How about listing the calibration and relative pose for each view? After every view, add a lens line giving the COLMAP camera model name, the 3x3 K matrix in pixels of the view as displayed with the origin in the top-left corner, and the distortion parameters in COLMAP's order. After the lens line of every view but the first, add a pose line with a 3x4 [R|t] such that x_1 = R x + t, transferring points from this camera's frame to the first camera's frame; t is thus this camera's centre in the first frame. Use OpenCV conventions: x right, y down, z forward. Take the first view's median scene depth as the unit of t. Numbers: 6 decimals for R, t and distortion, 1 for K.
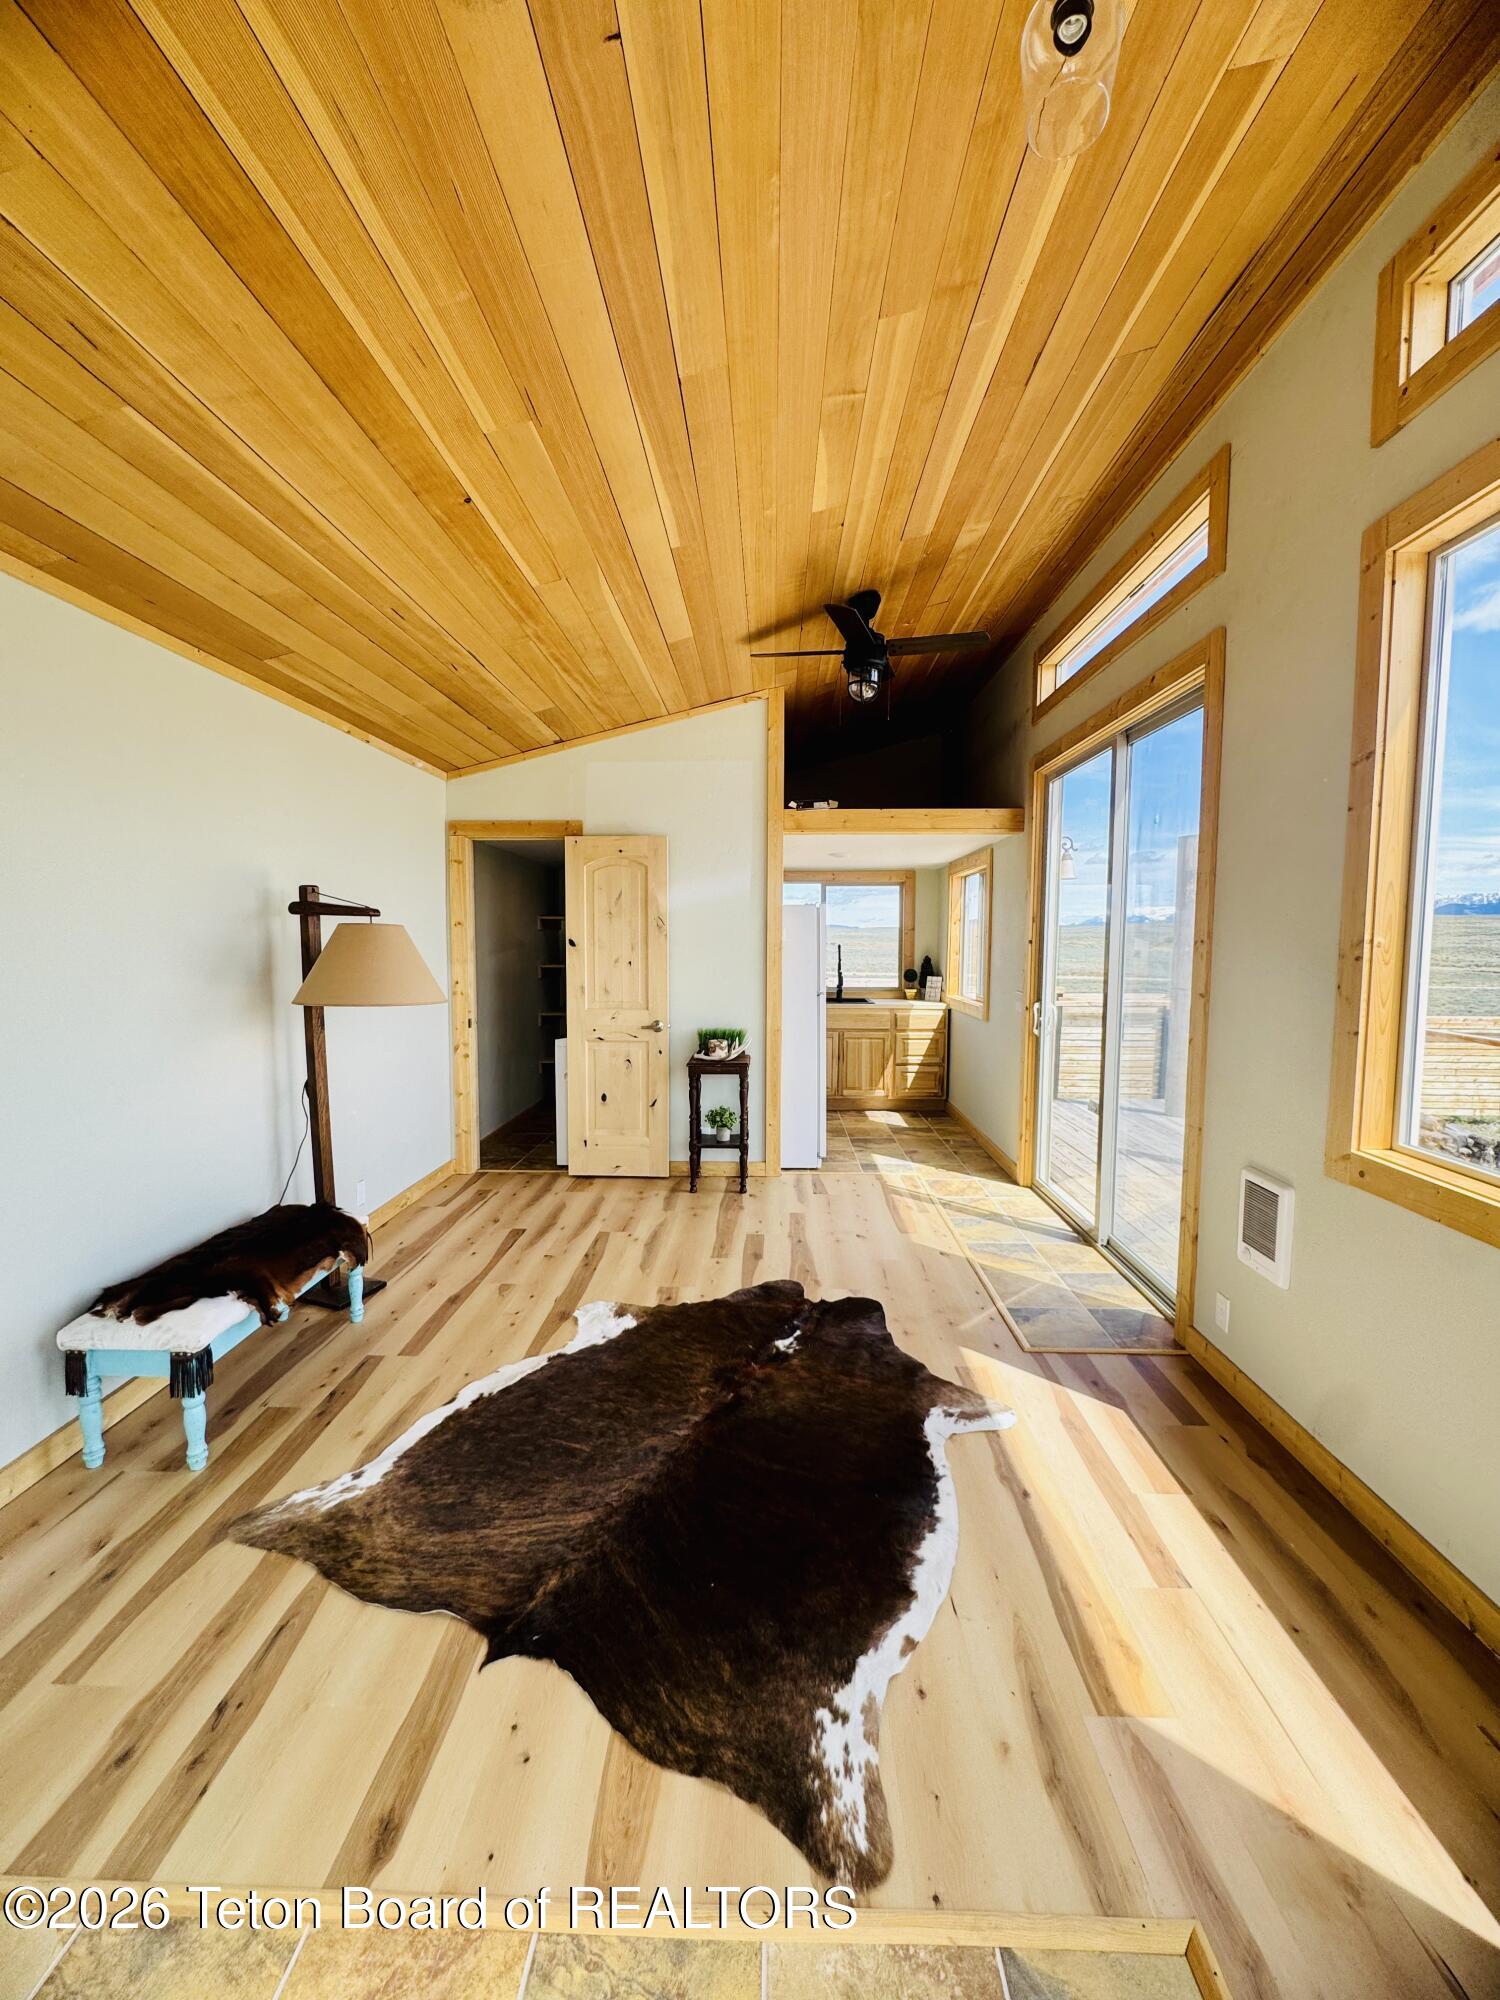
lens RADIAL K [[800.5, 0, 752.5], [0, 800.5, 996.2], [0, 0, 1]] dist [-0.004139, 0.000102]
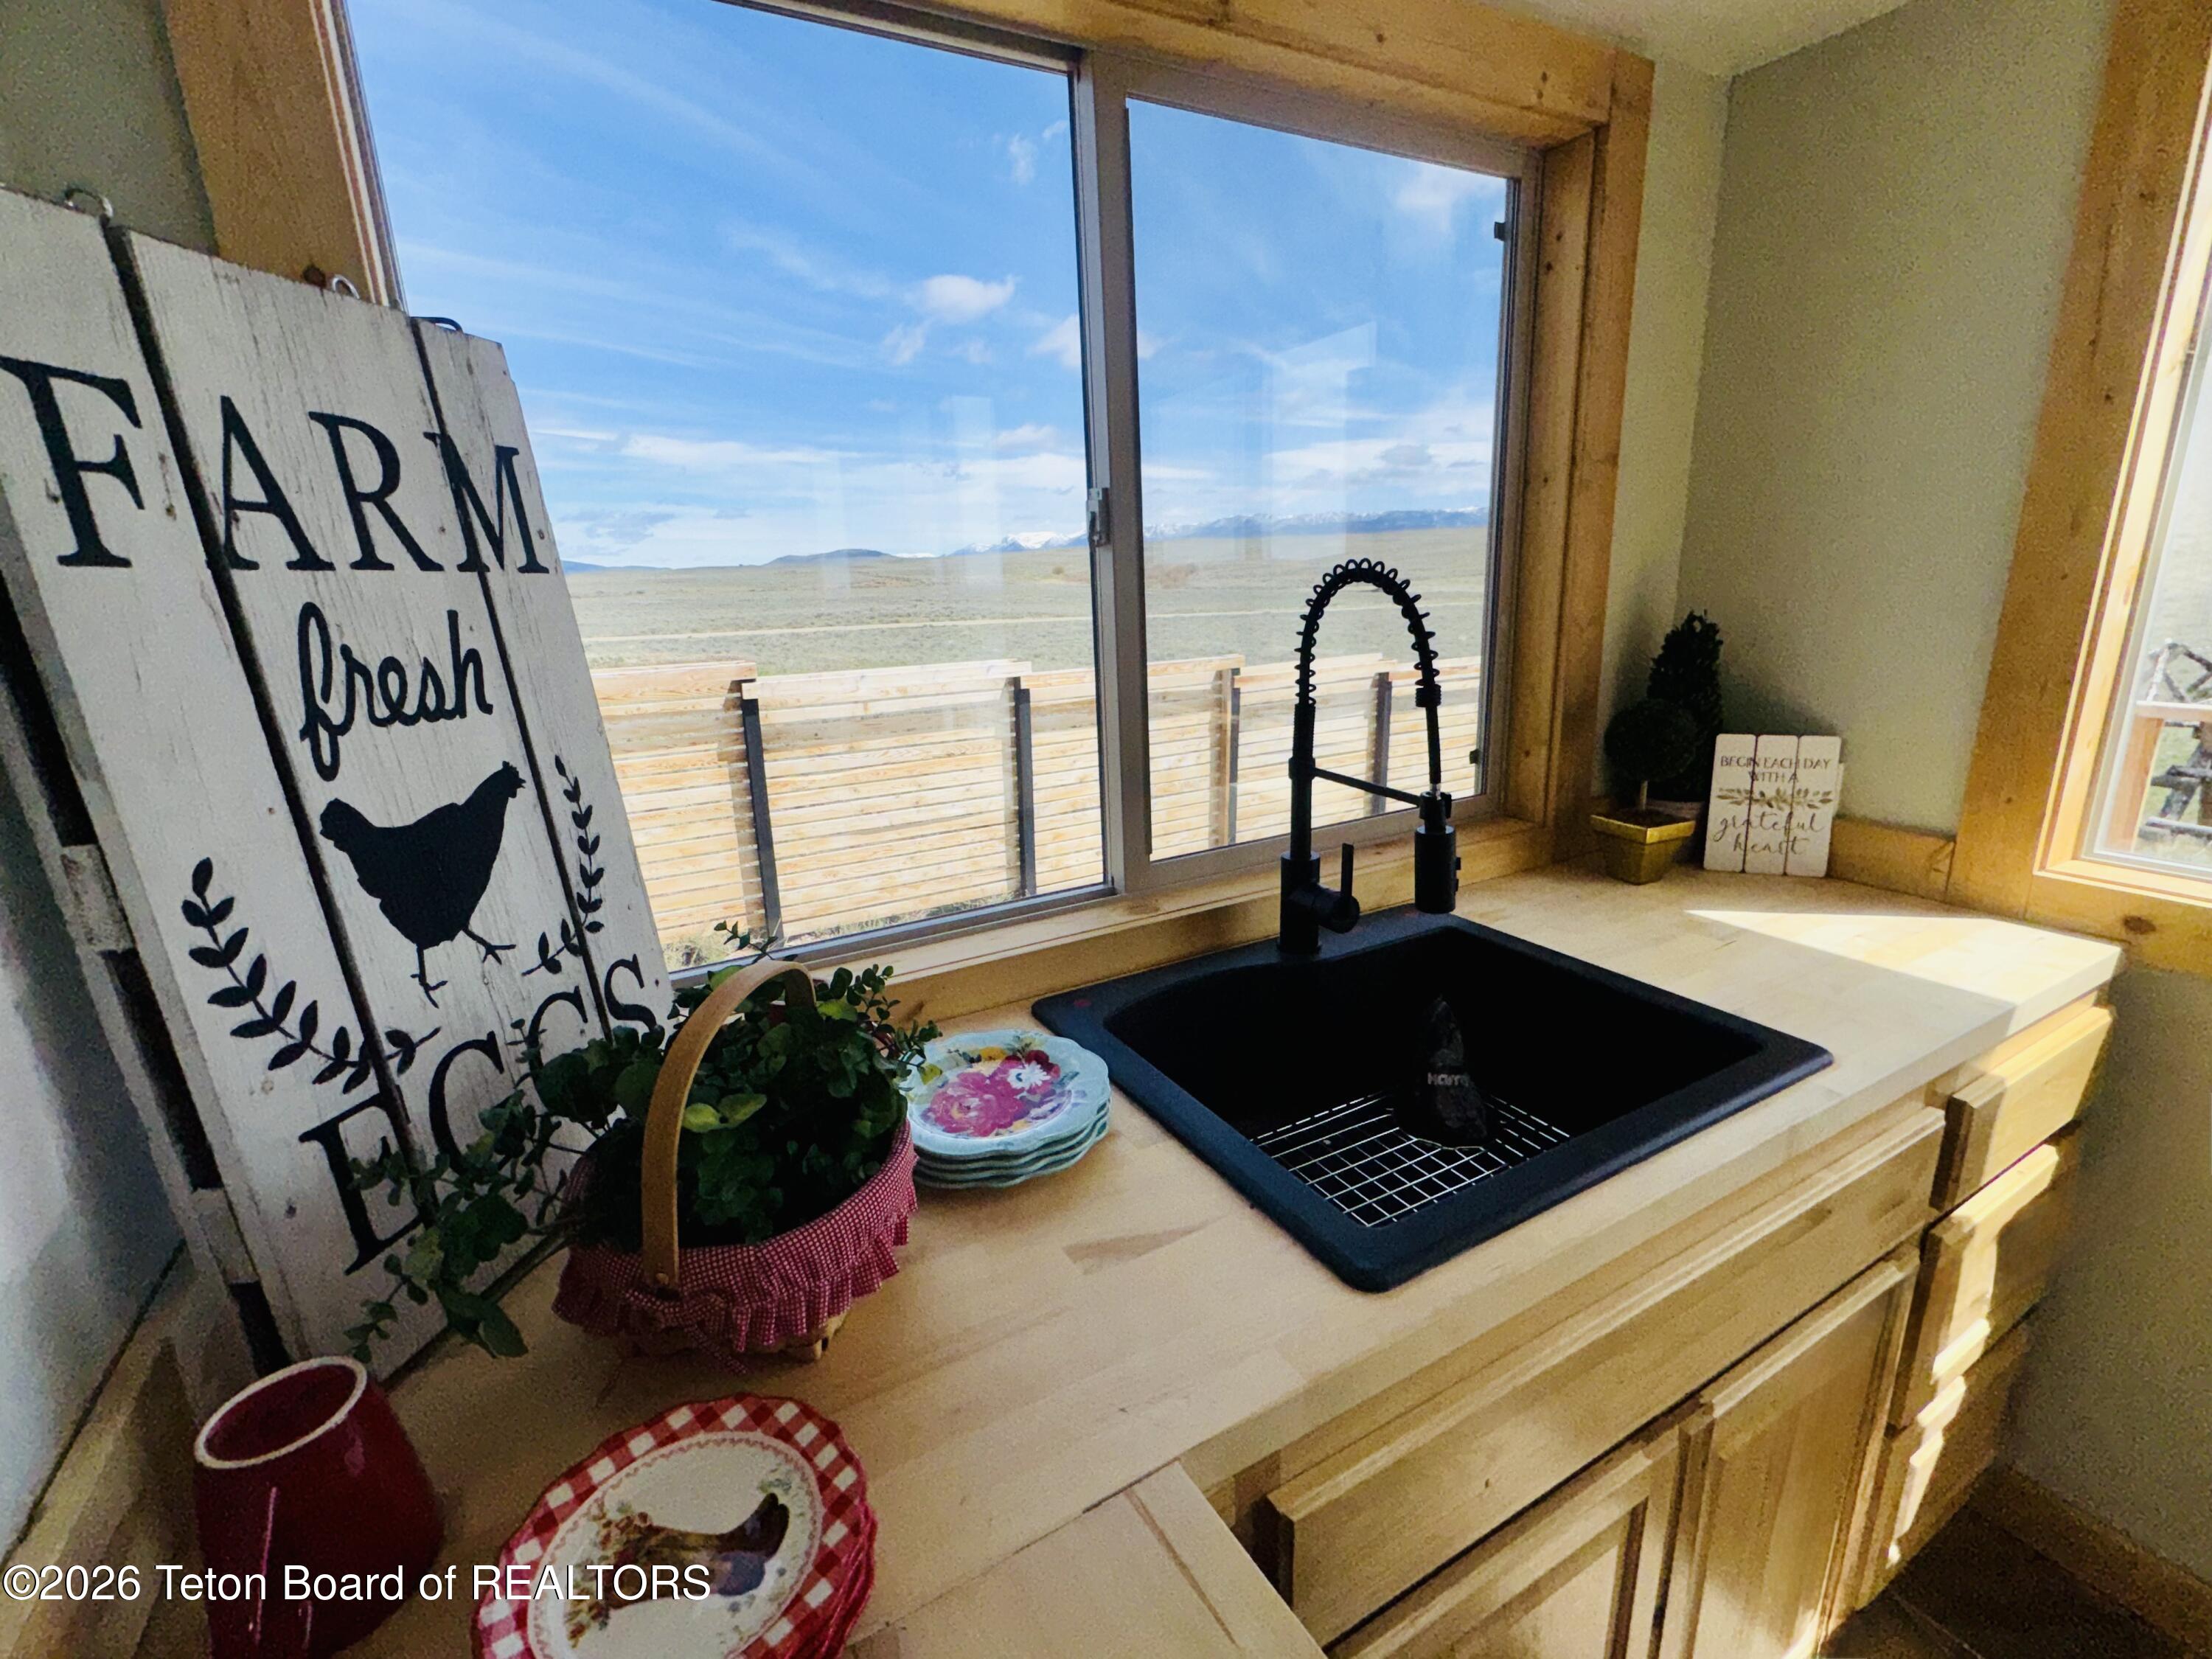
lens RADIAL K [[980.6, 0, 1113.0], [0, 980.6, 829.4], [0, 0, 1]] dist [-0.000139, -0.000023]
pose [[0.851614, -0.166183, 0.497128, 0.003630], [0.073777, 0.976973, 0.200203, -0.139787], [-0.518951, -0.133819, 0.844264, 2.176623]]
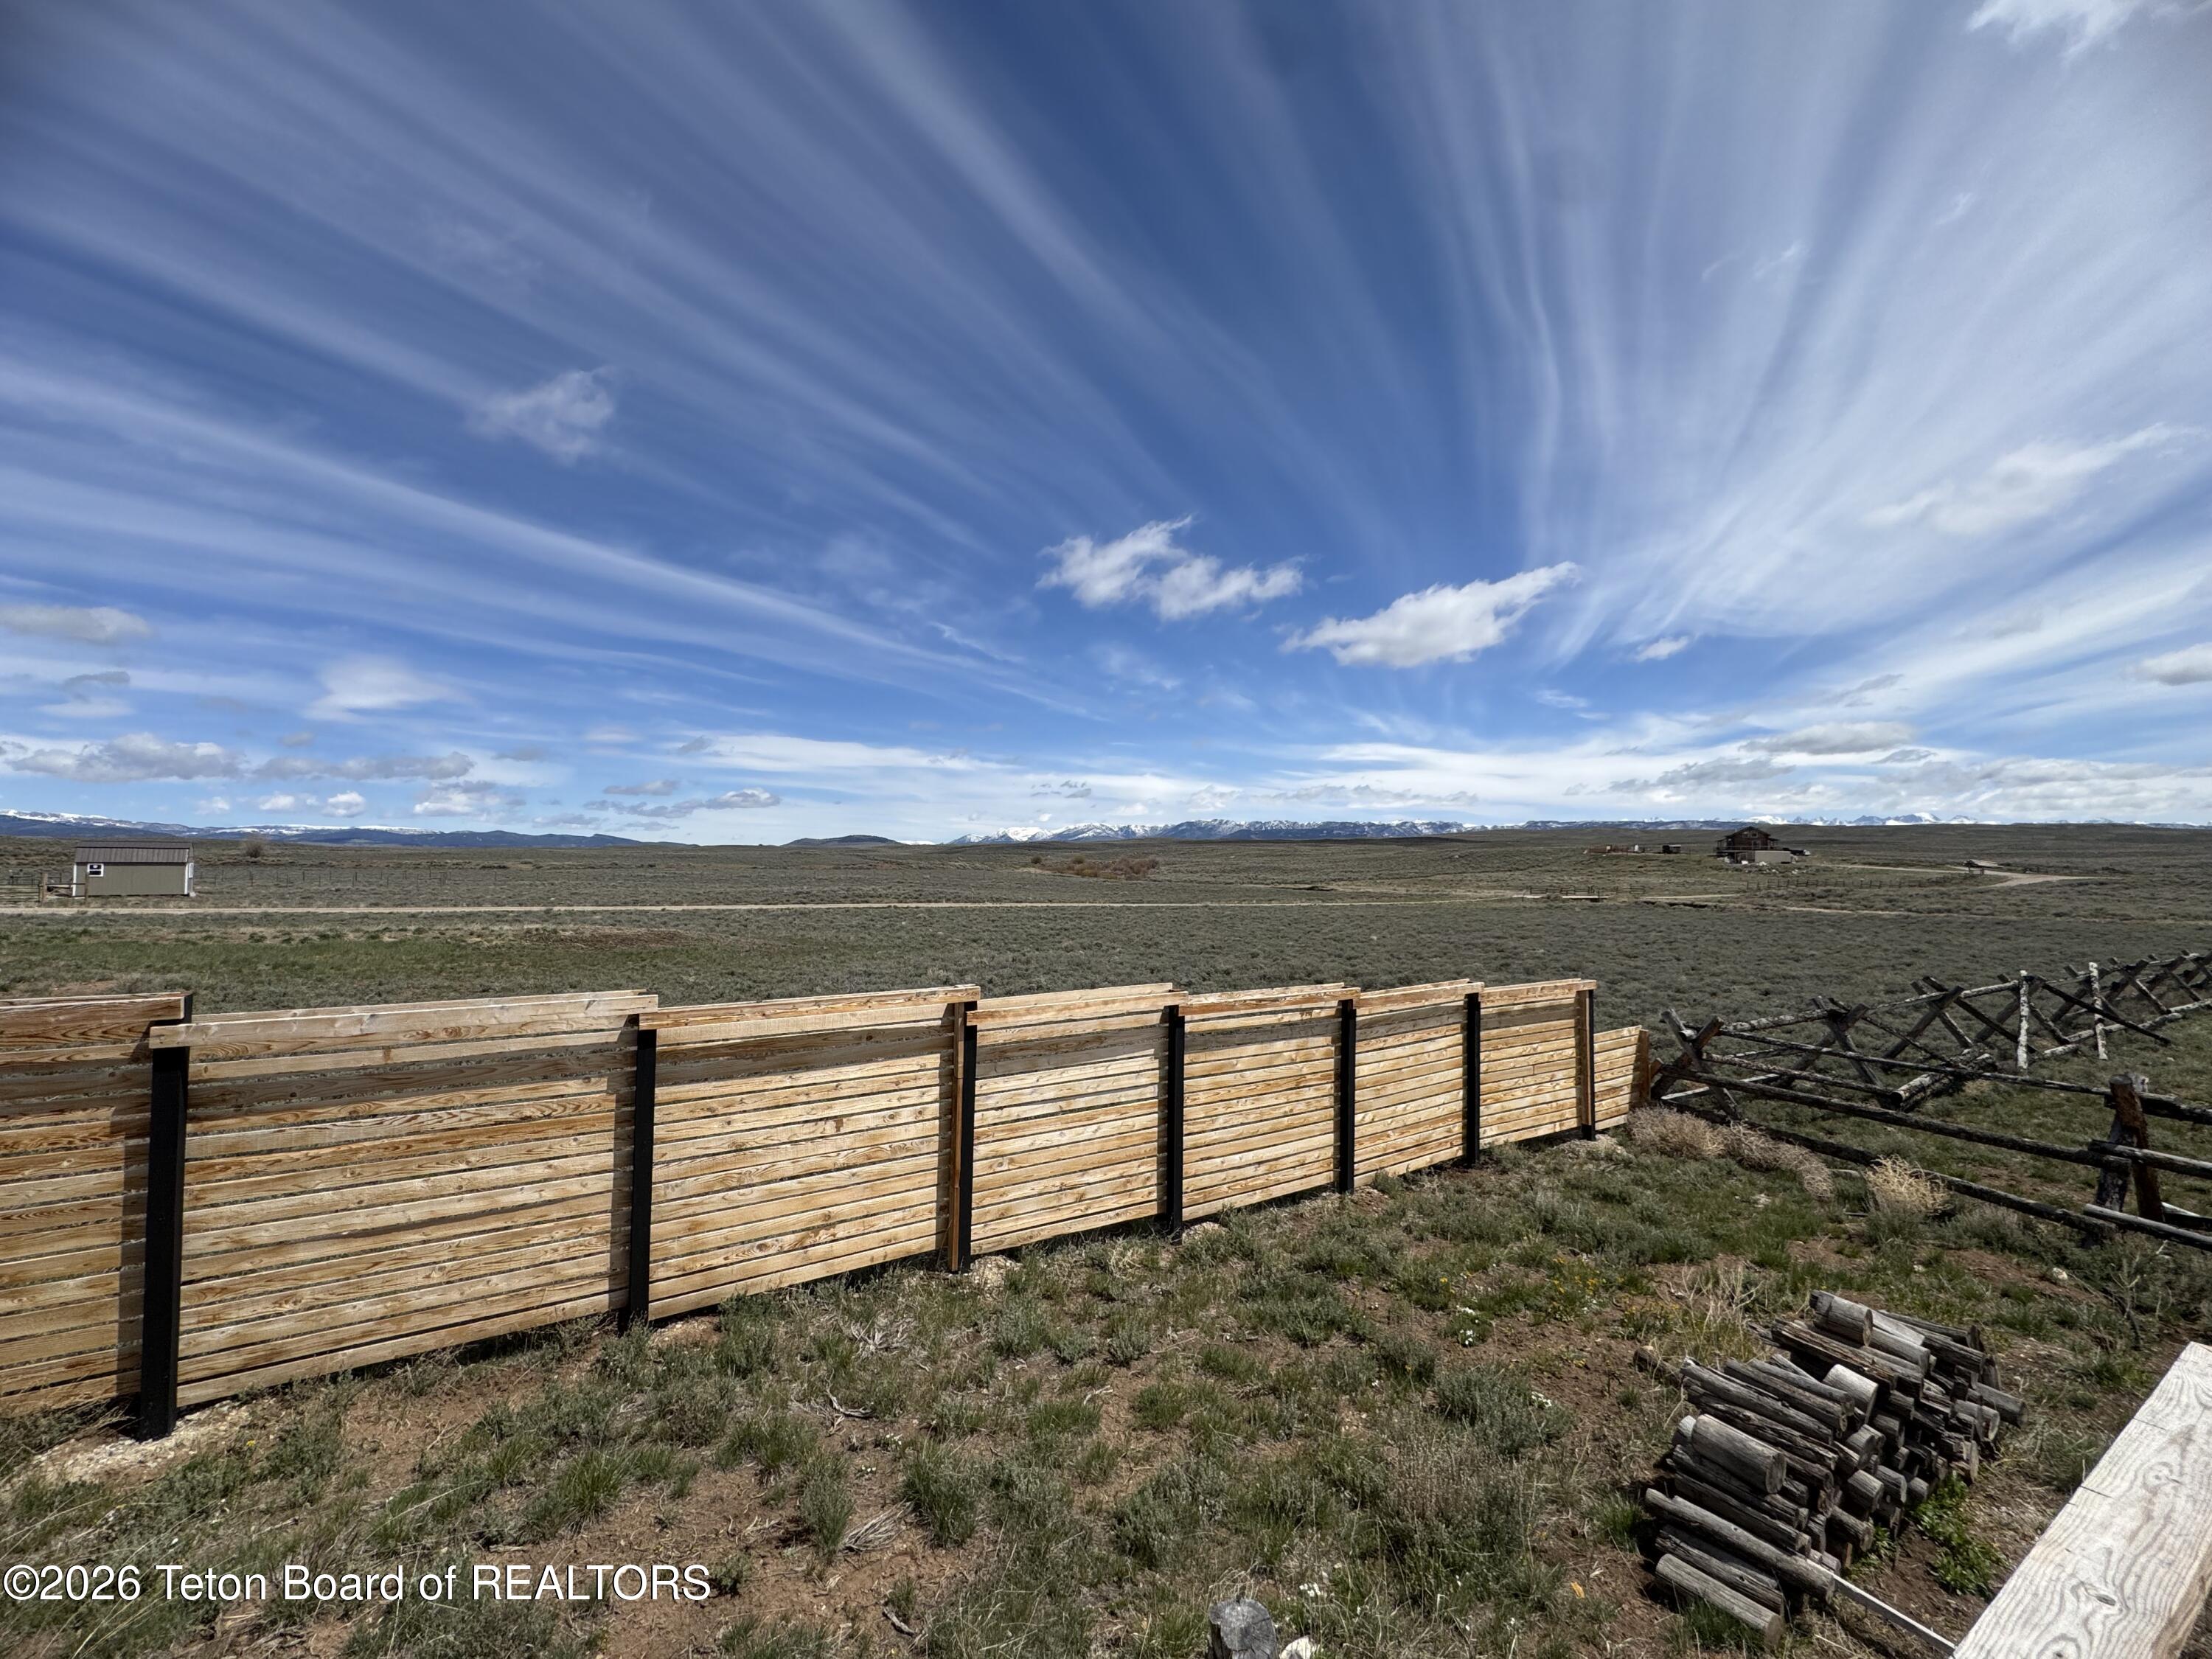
lens RADIAL K [[885.3, 0, 1111.6], [0, 885.3, 799.6], [0, 0, 1]] dist [-0.004139, 0.000102]
pose [[0.838690, 0.036160, 0.543408, 0.834150], [0.038244, 0.991420, -0.124998, -0.197364], [-0.543265, 0.125617, 0.830111, 2.424783]]
